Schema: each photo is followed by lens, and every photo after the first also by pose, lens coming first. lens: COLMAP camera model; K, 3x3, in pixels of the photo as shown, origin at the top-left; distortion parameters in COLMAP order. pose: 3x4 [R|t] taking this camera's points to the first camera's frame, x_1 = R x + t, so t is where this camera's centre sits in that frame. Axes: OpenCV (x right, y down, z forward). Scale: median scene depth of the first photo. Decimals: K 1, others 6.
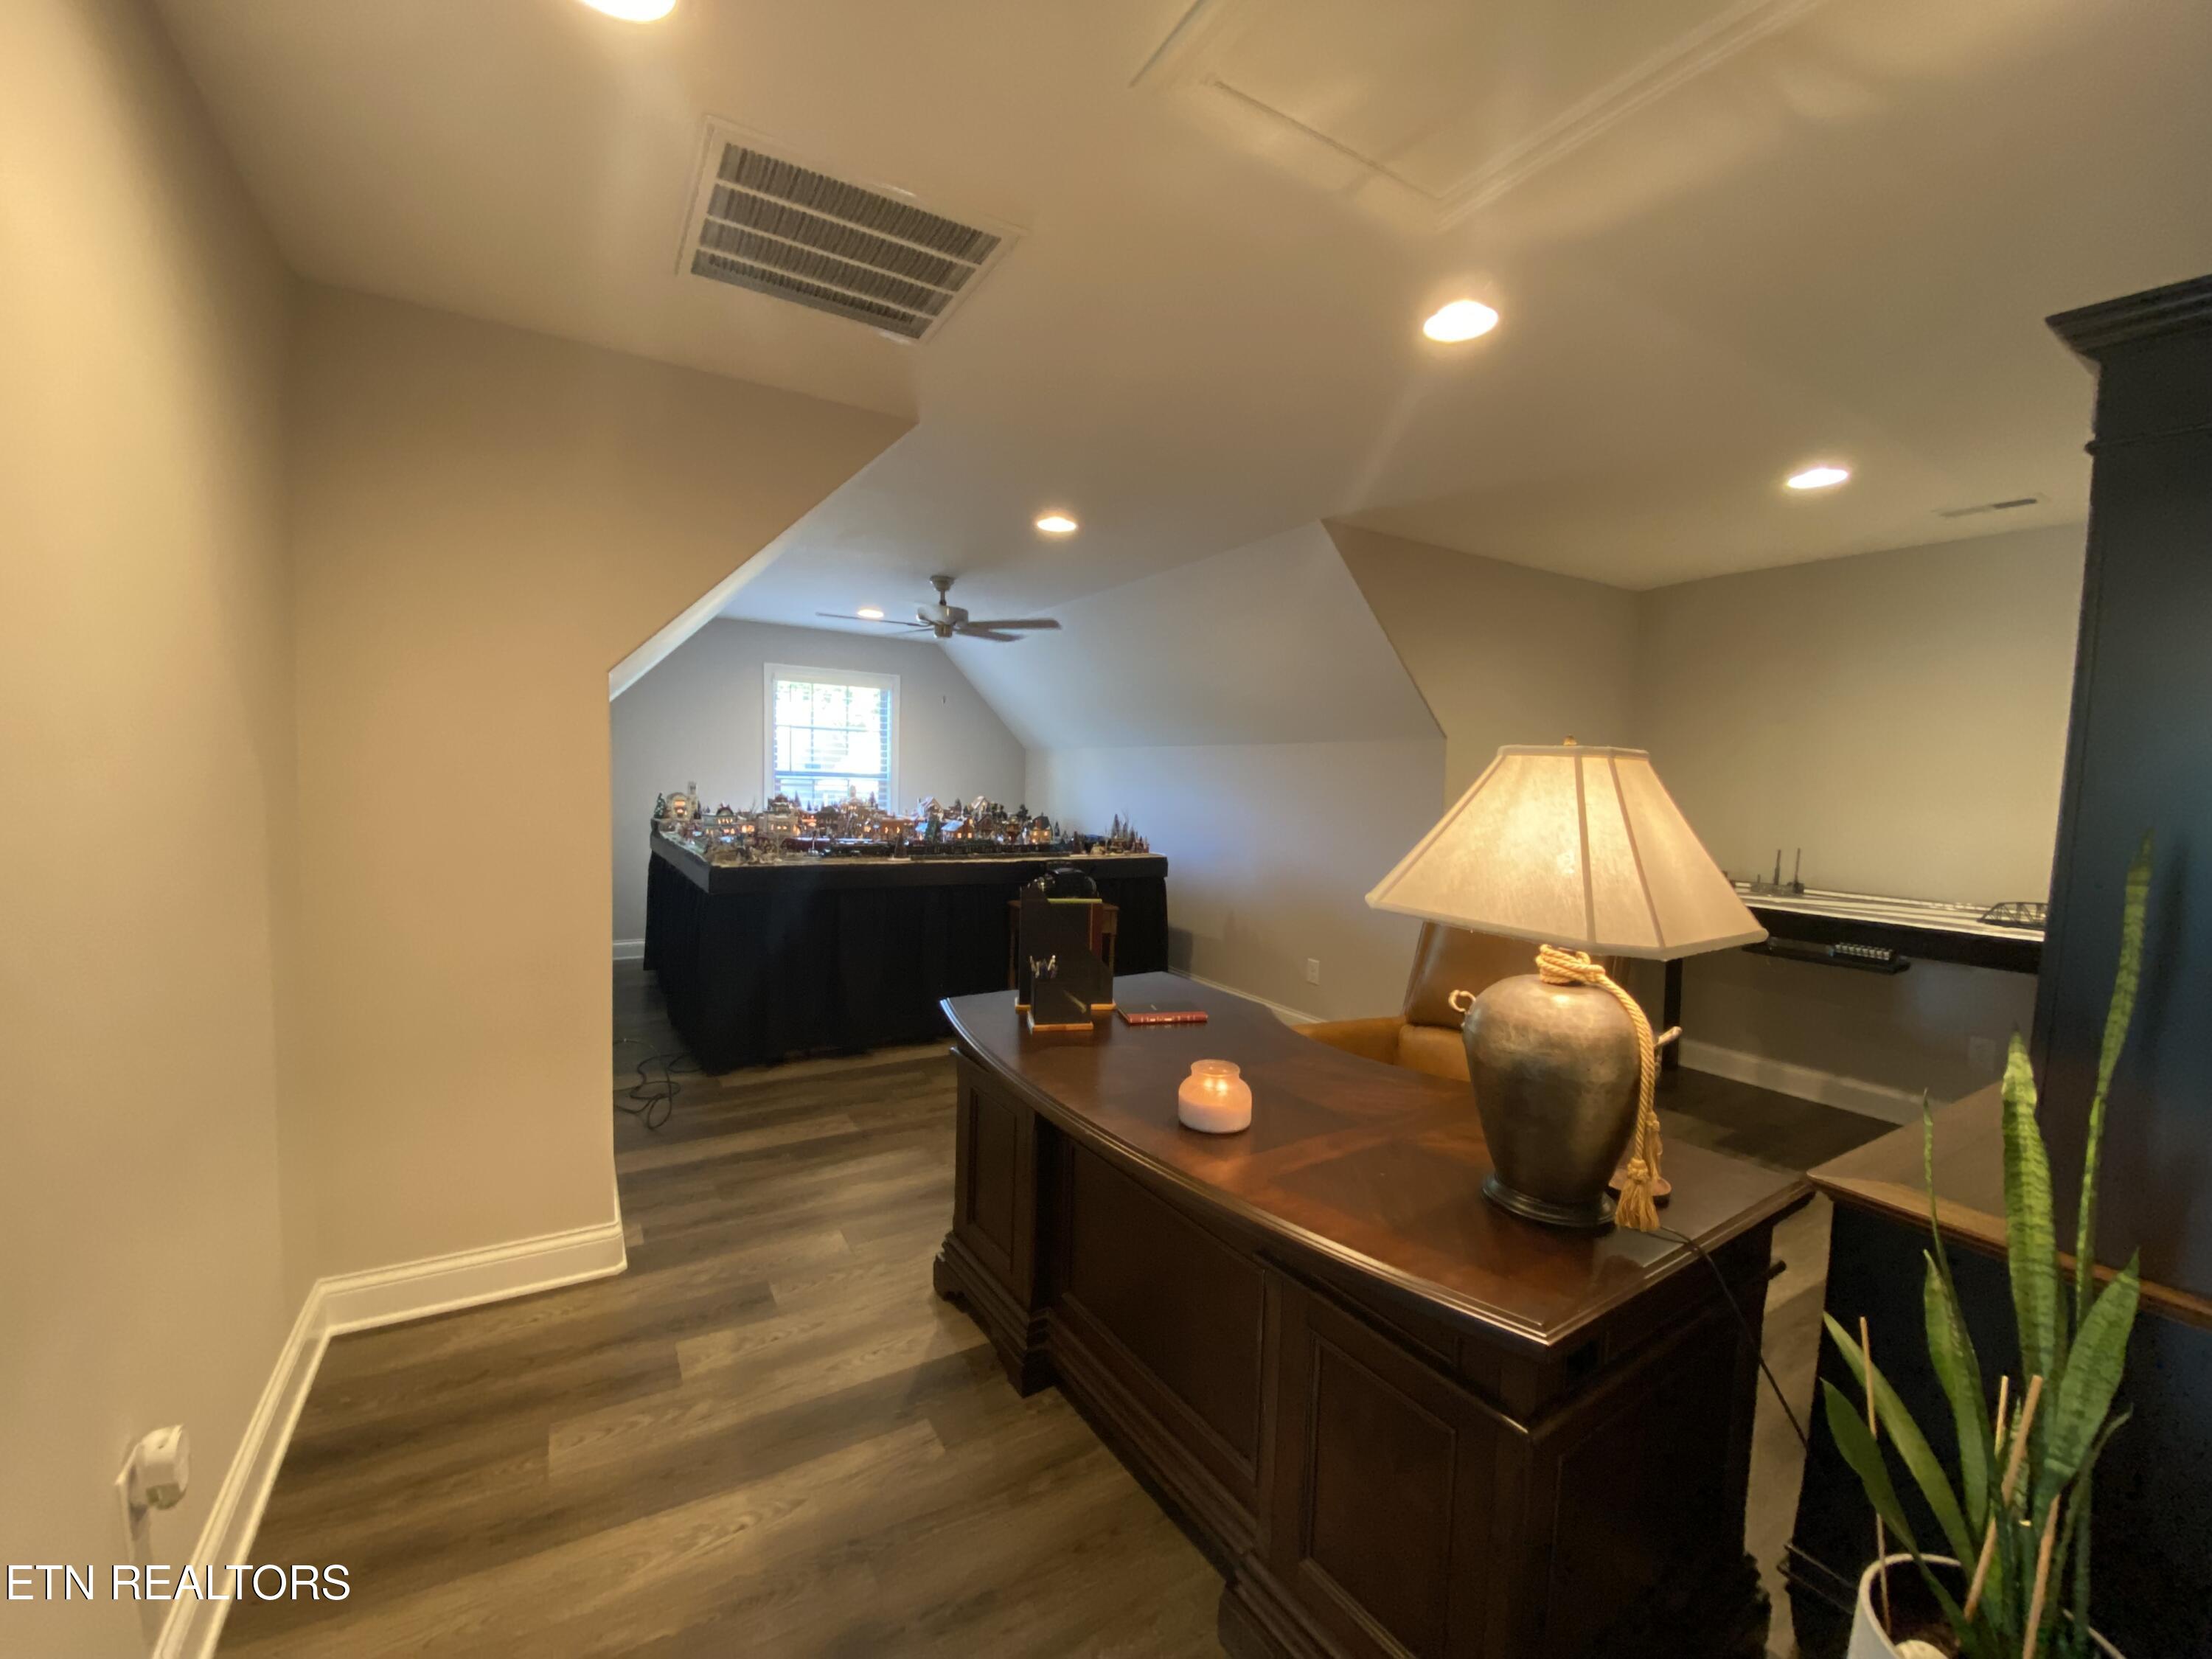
lens RADIAL K [[895.8, 0, 1106.1], [0, 895.8, 832.4], [0, 0, 1]] dist [-0.003472, -0.005468]
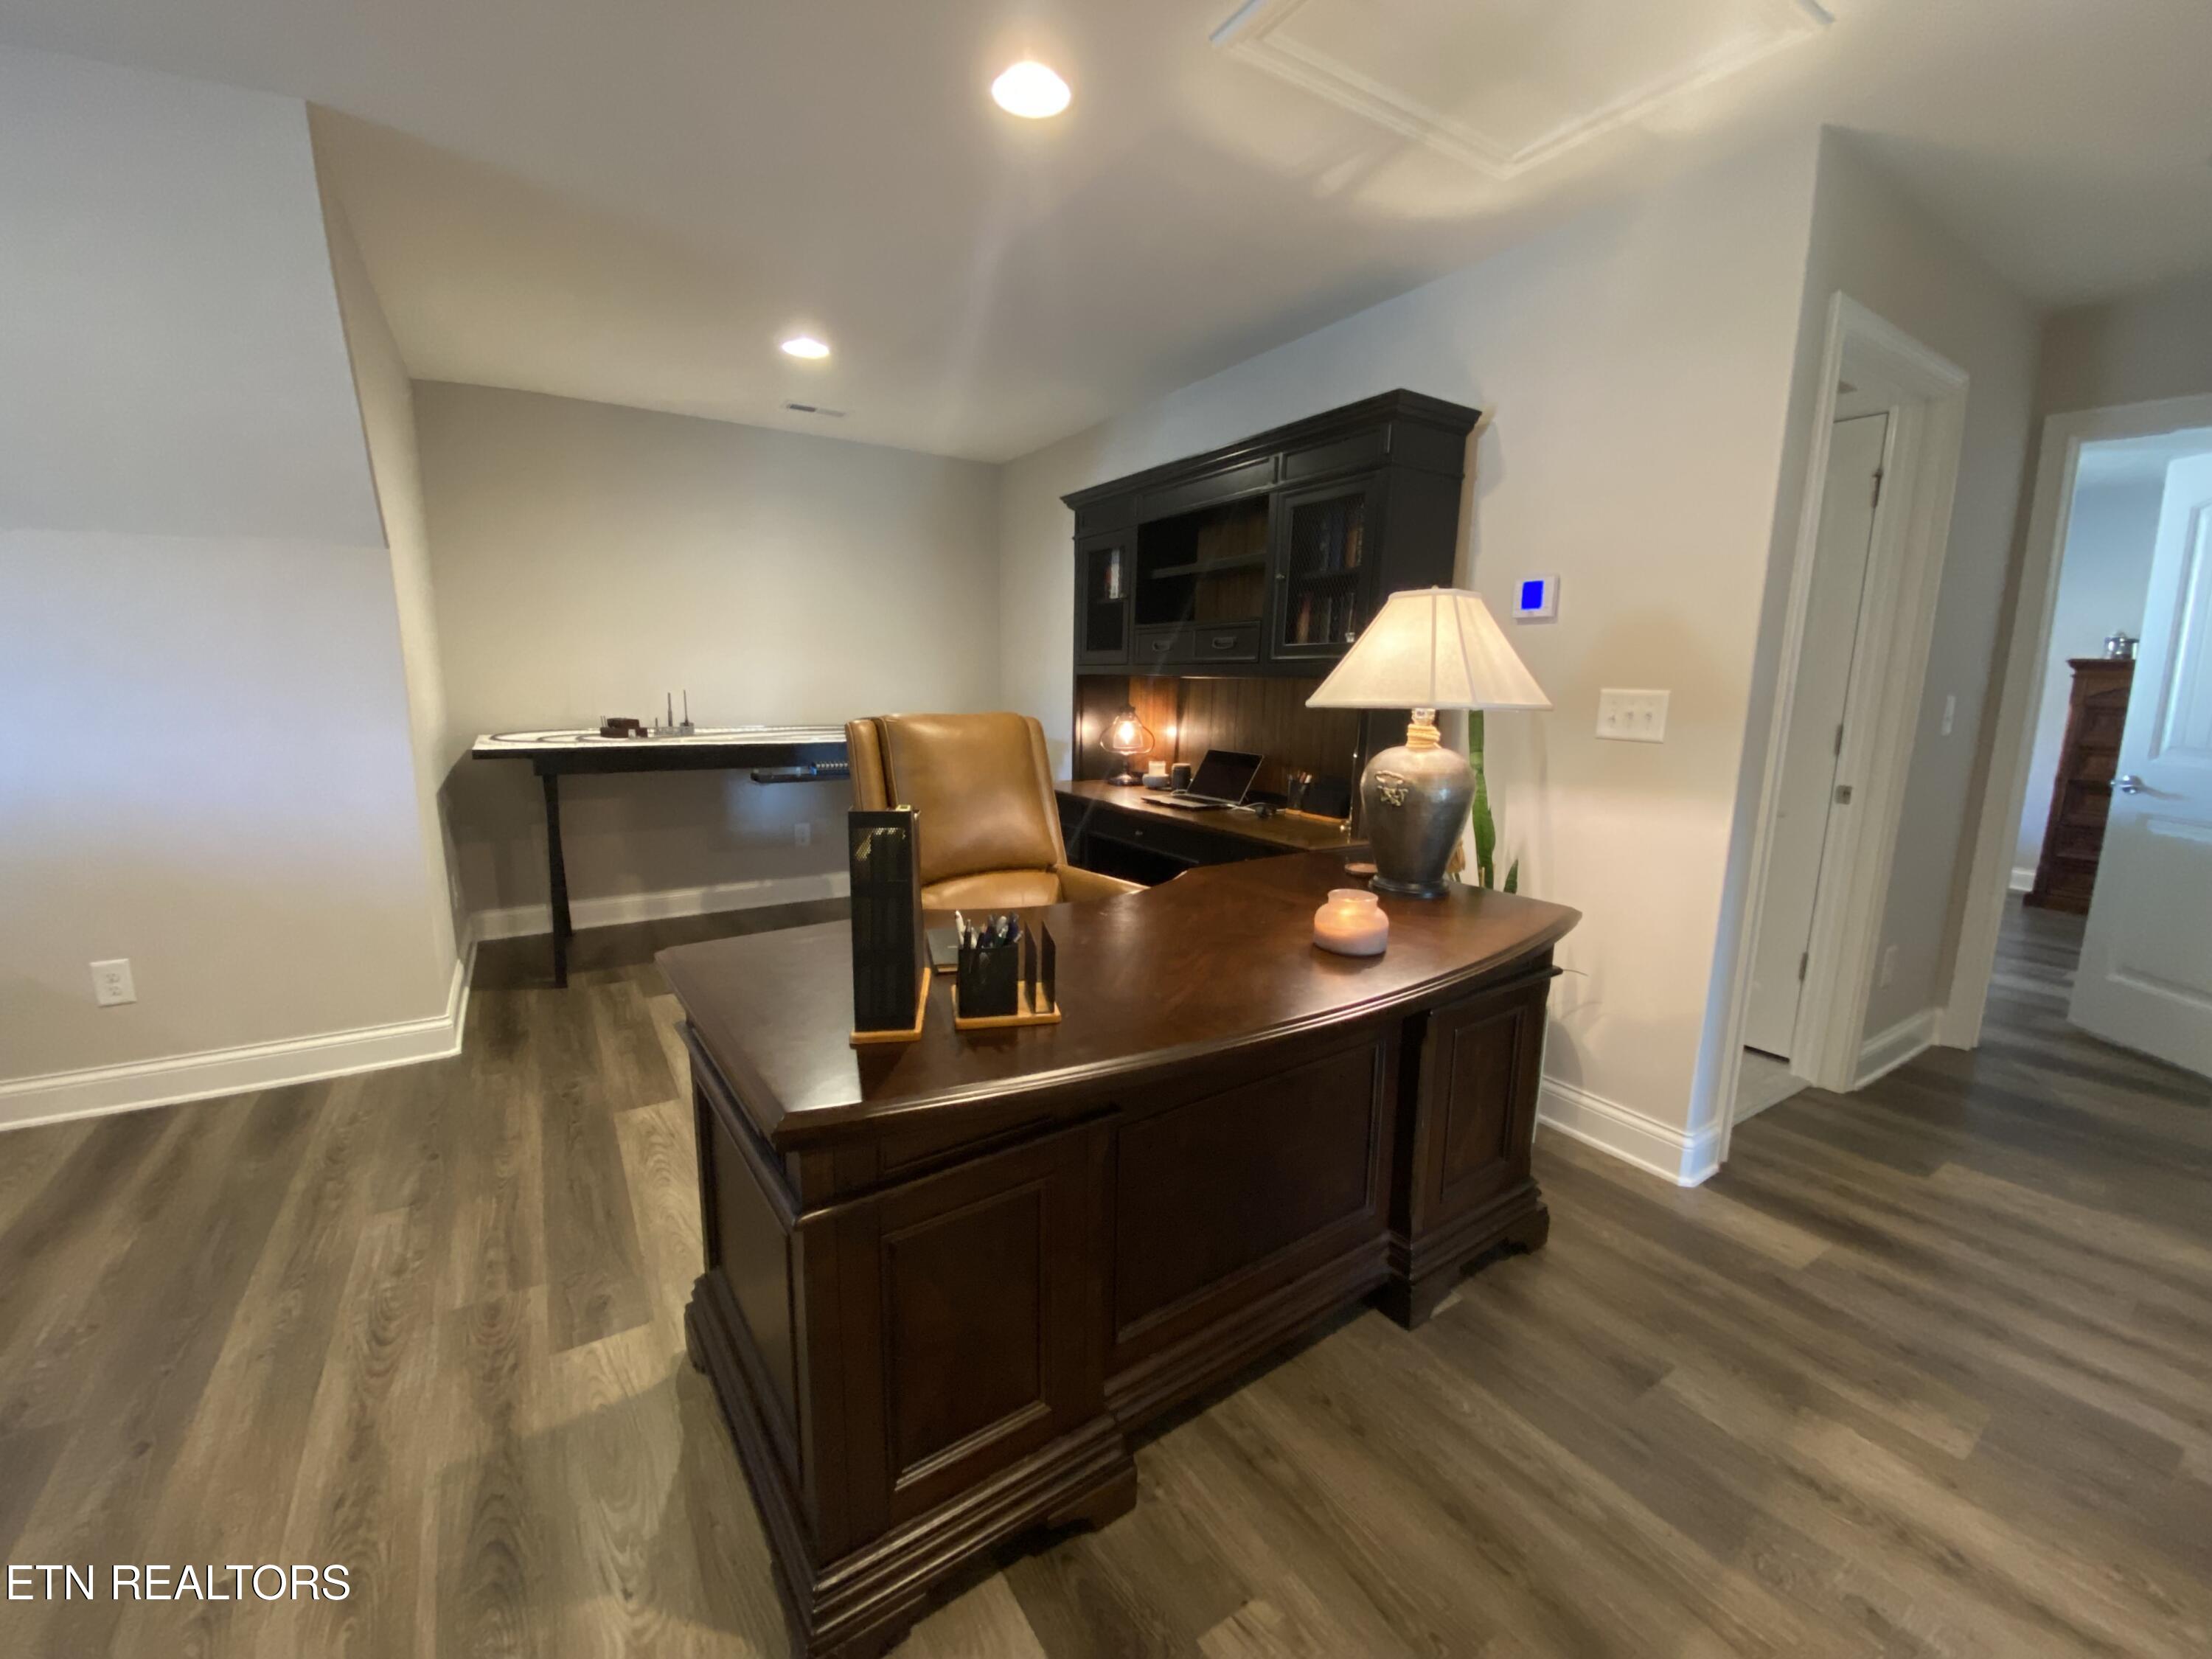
lens RADIAL K [[895.8, 0, 1120.7], [0, 895.8, 832.5], [0, 0, 1]] dist [-0.003472, -0.005468]
pose [[-0.034024, -0.204570, 0.978260, -0.319176], [0.048735, 0.977323, 0.206069, -0.010098], [-0.998232, 0.054687, -0.023283, 0.481554]]
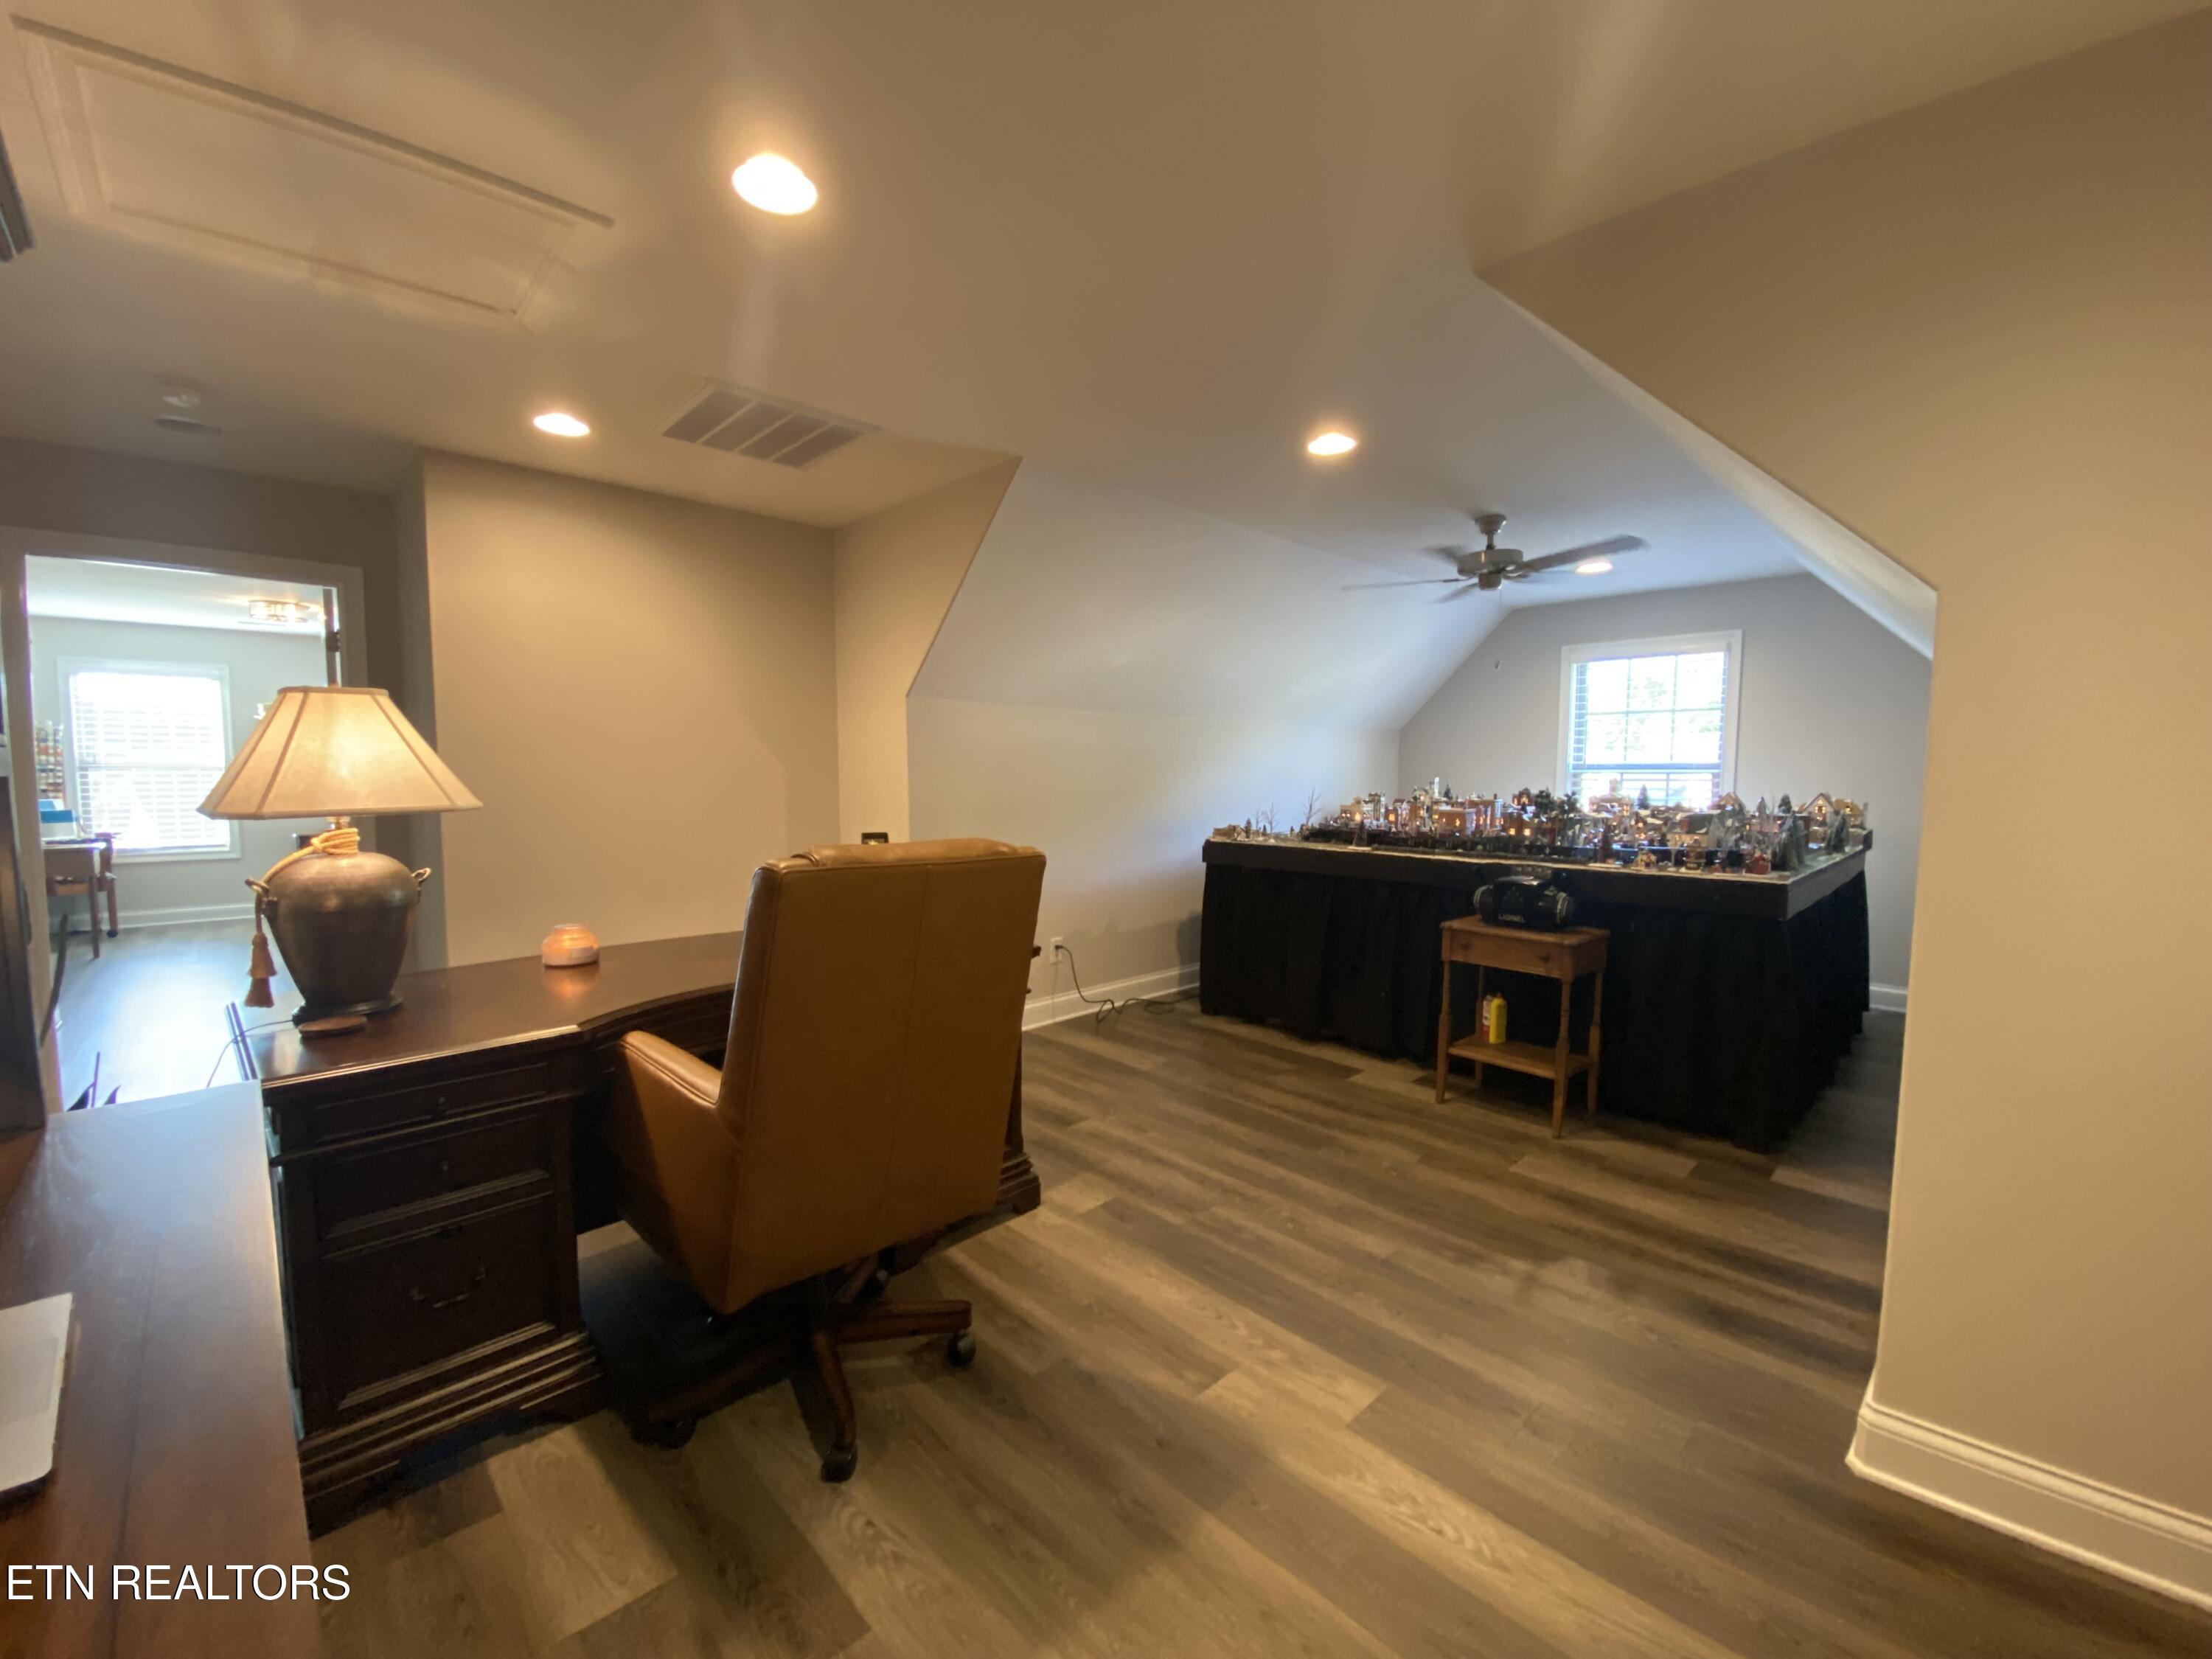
lens RADIAL K [[895.8, 0, 1099.3], [0, 895.8, 832.7], [0, 0, 1]] dist [-0.003472, -0.005468]
pose [[0.211251, 0.038706, -0.976665, 0.664194], [-0.058547, 0.997923, 0.026885, 0.006361], [0.975677, 0.051501, 0.213079, 0.573580]]
